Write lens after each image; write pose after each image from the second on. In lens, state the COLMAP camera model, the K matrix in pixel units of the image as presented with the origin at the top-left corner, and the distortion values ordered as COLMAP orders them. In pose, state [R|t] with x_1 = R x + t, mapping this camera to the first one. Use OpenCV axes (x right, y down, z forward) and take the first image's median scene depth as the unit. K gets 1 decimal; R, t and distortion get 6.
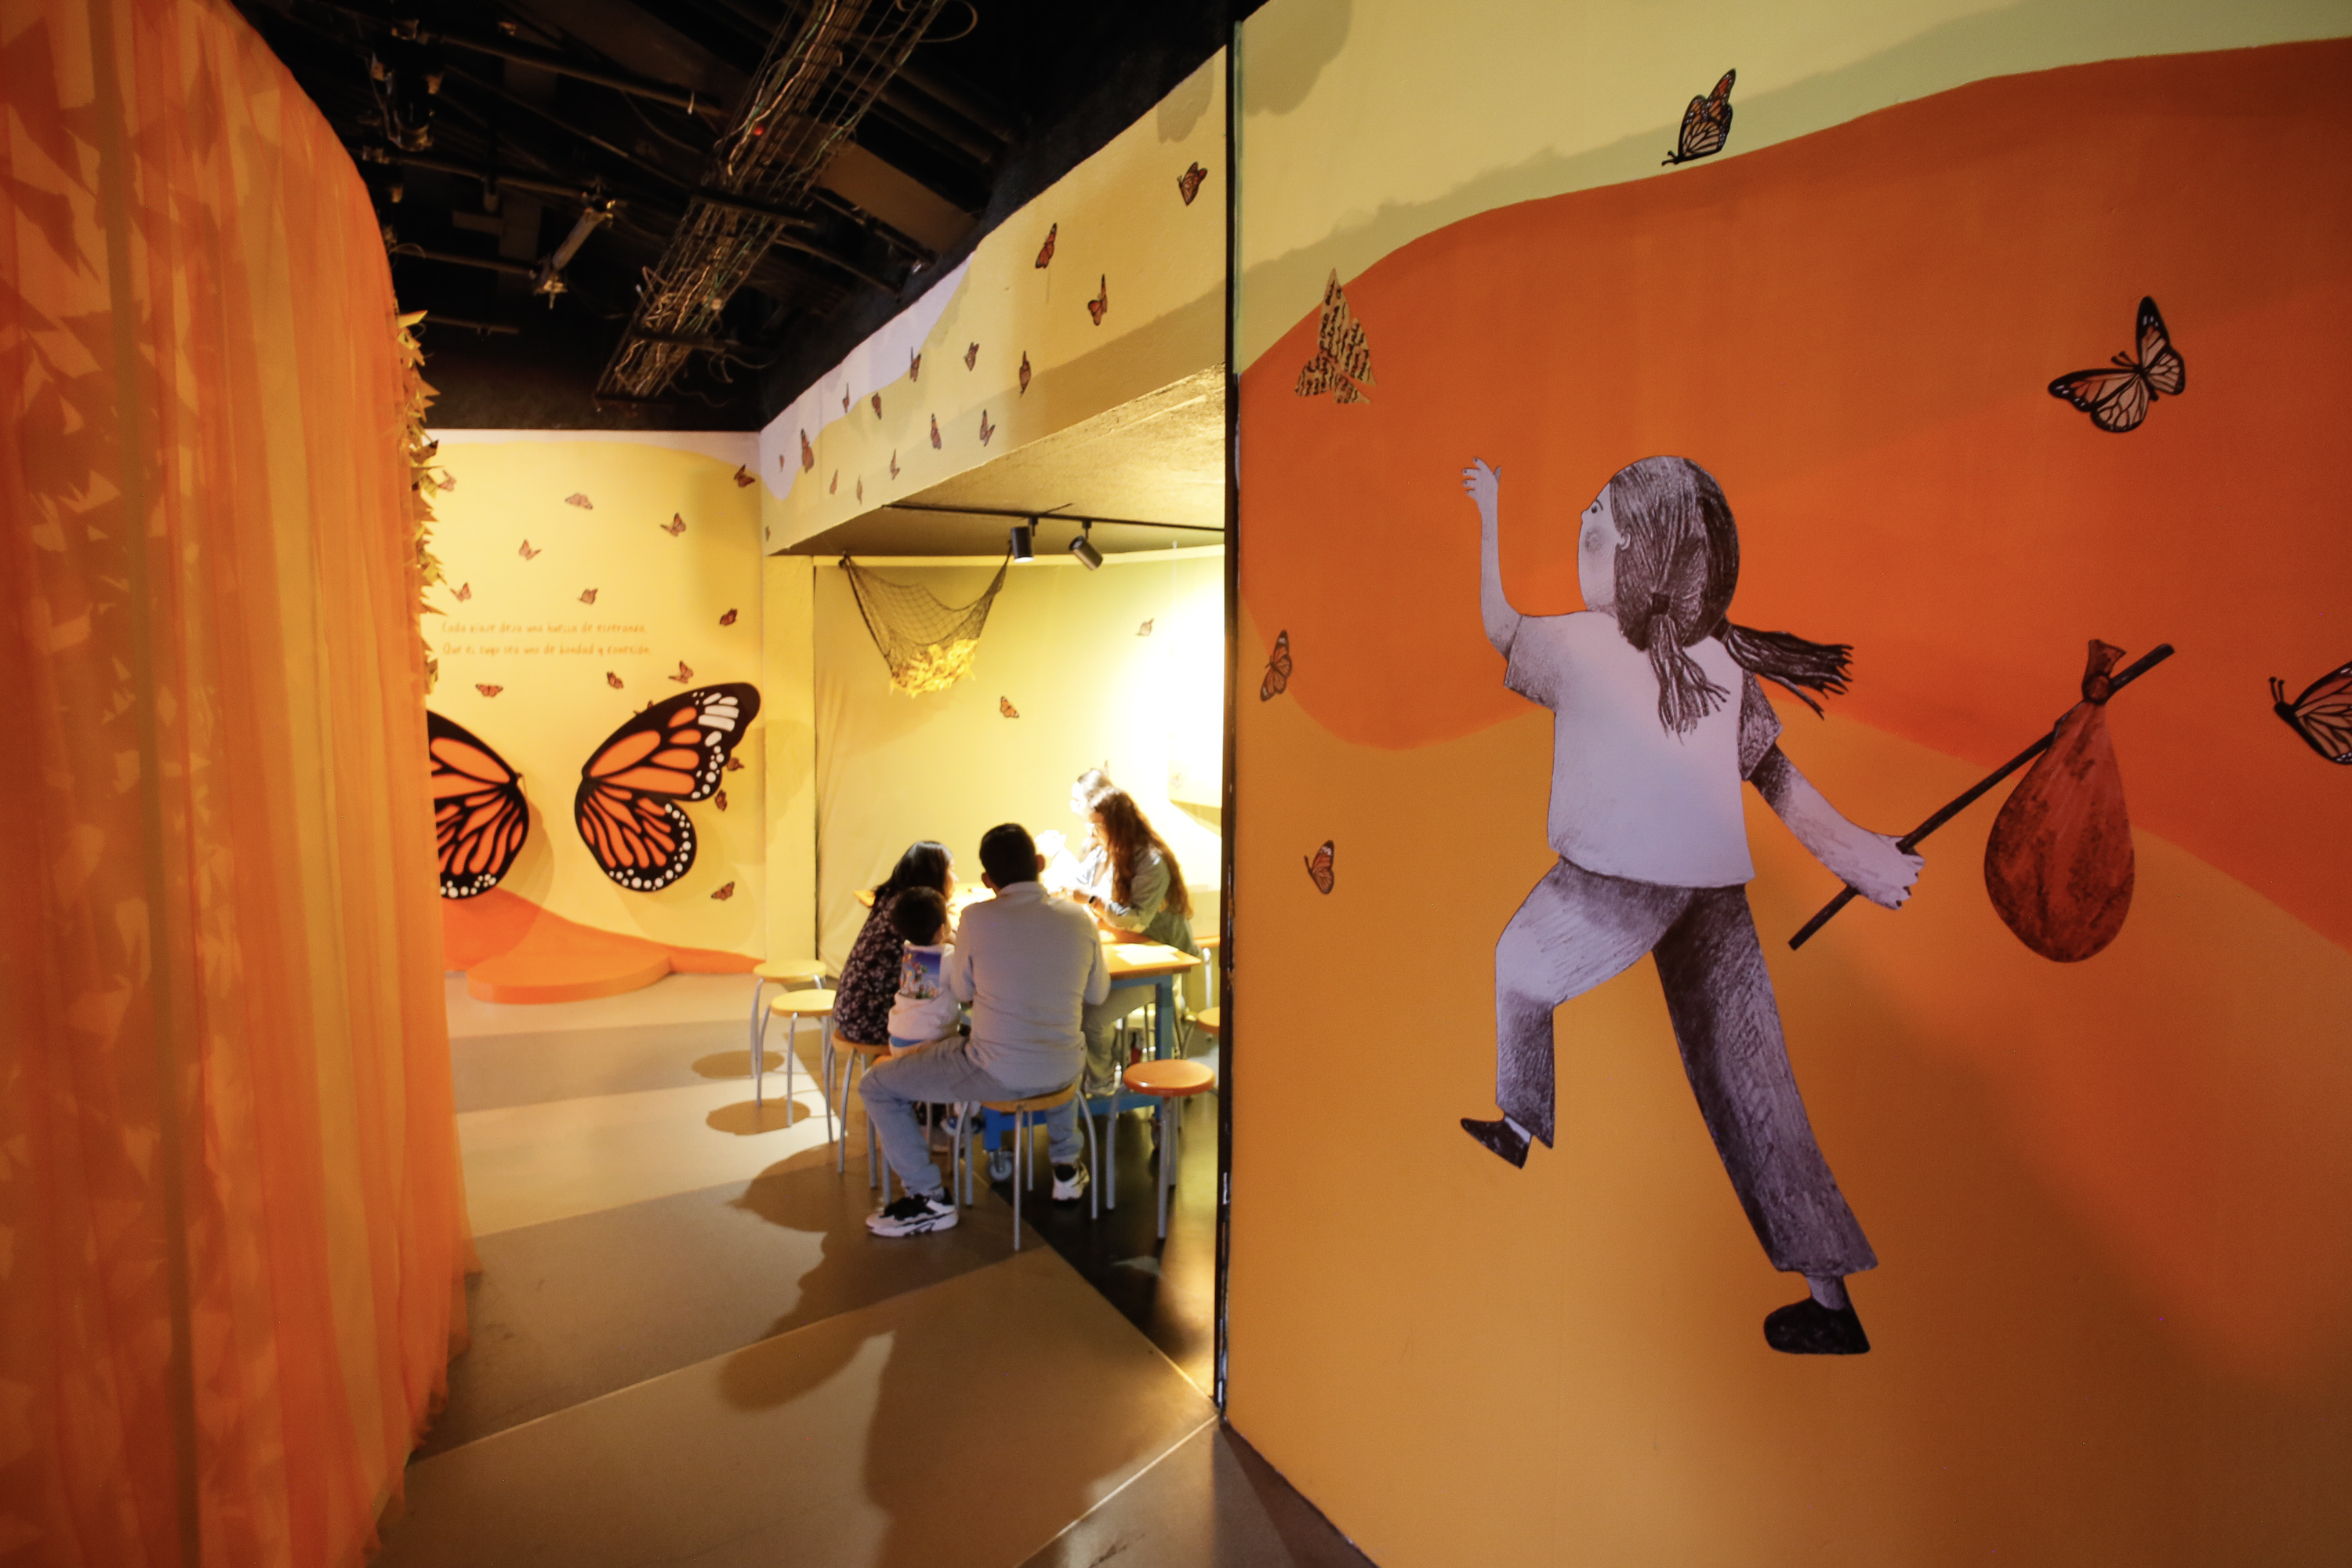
lens RADIAL K [[1219.1, 0, 1173.8], [0, 1219.1, 825.5], [0, 0, 1]] dist [-0.027627, 0.000730]
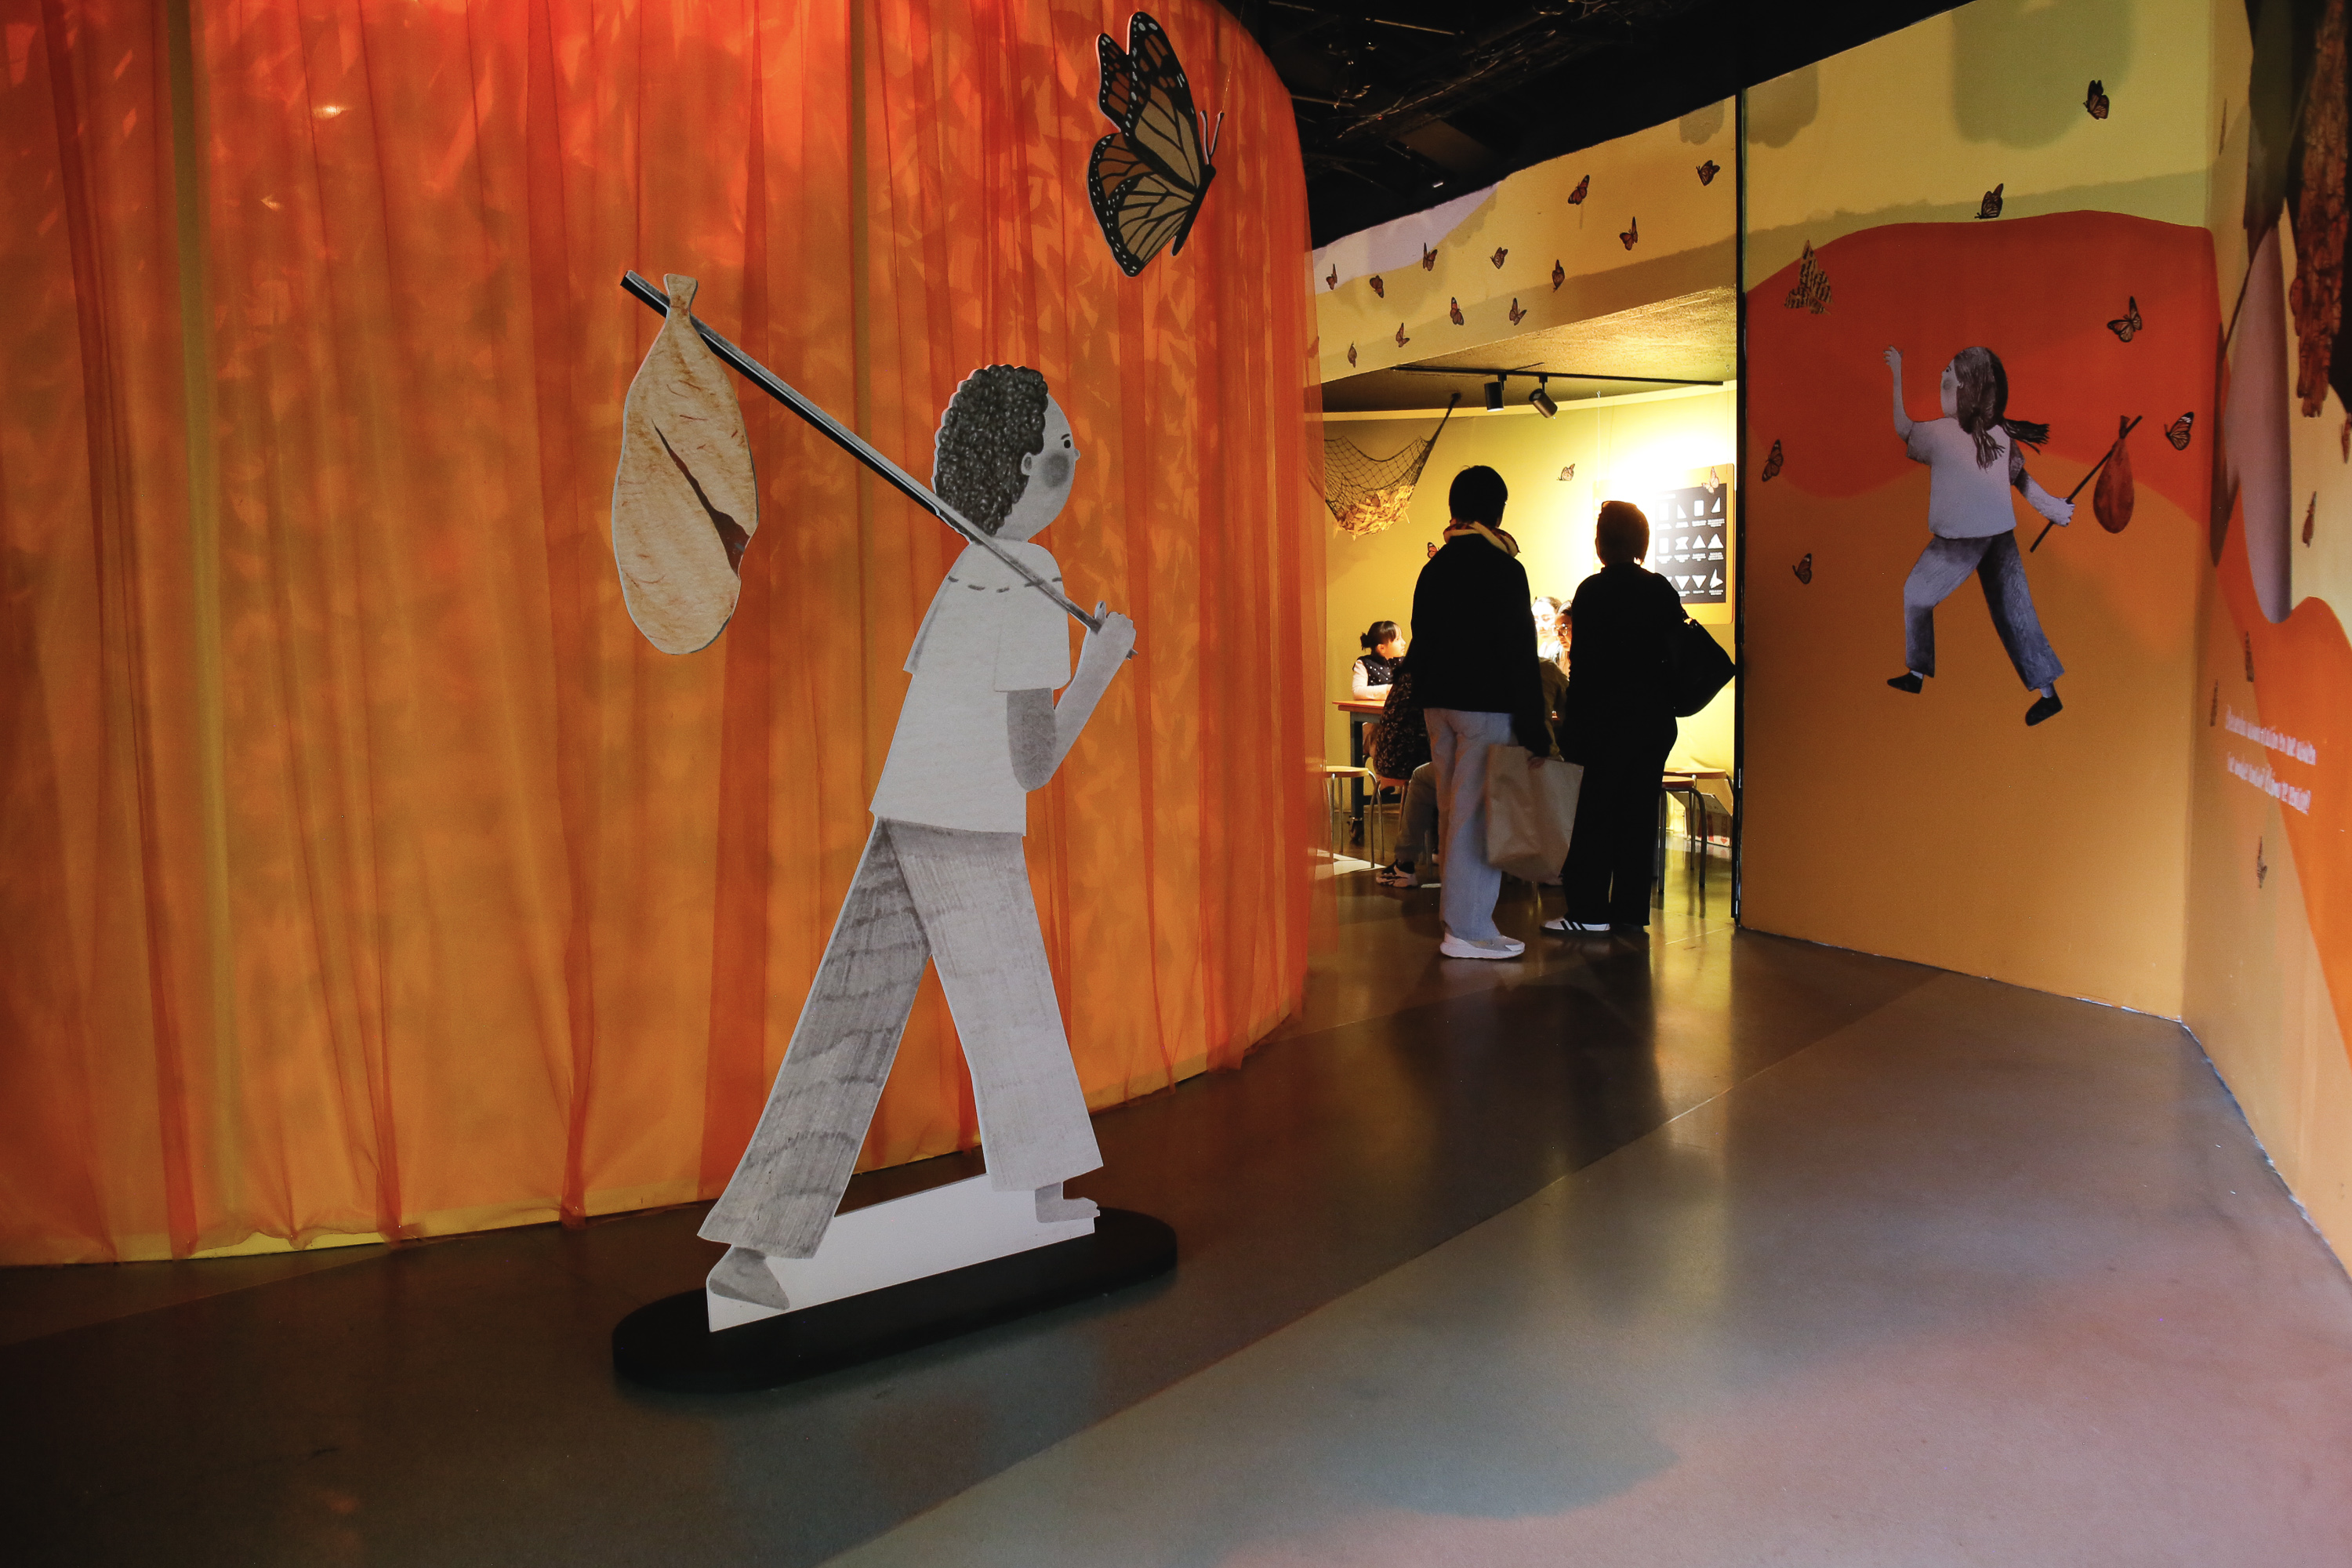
lens RADIAL K [[1949.0, 0, 1176.0], [0, 1949.0, 784.0], [0, 0, 1]] dist [-0.002991, -0.005682]
pose [[0.994275, -0.006727, -0.106637, -0.474529], [0.003333, 0.999483, -0.031973, 0.421943], [0.106797, 0.031434, 0.993784, -1.863238]]
